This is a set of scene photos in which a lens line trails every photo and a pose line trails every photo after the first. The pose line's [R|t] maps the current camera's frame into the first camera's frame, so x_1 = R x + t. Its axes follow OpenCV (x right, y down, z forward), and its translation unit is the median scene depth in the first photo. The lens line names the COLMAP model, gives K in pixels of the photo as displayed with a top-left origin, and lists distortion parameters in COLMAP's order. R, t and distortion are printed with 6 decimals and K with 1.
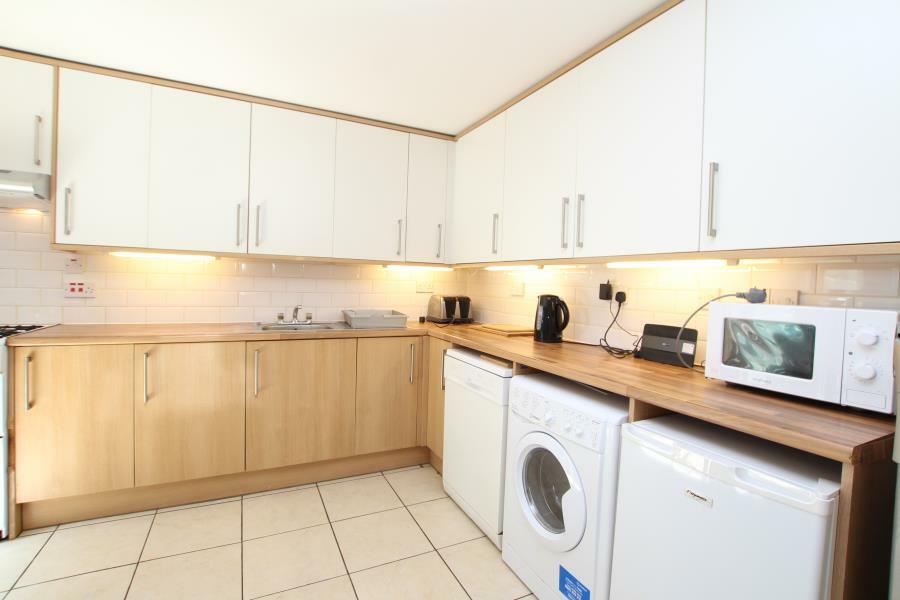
lens RADIAL K [[414.6, 0, 453.2], [0, 414.6, 294.8], [0, 0, 1]] dist [-0.051161, 0.012133]
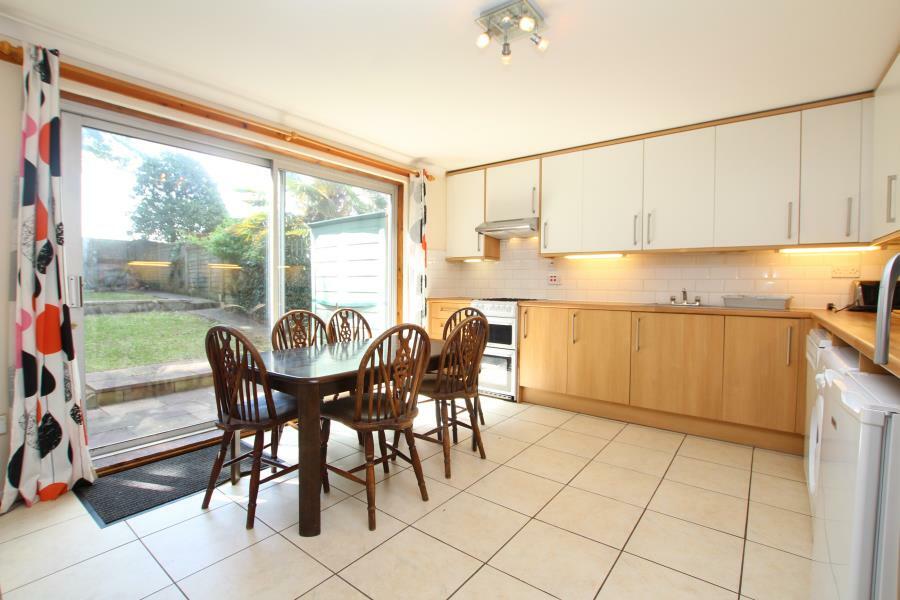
lens RADIAL K [[414.6, 0, 453.2], [0, 414.6, 294.8], [0, 0, 1]] dist [-0.051161, 0.012133]
pose [[0.431752, -0.003334, -0.901986, 0.456045], [-0.018042, 0.999761, -0.012332, 0.076183], [0.901812, 0.021598, 0.431589, -0.152124]]
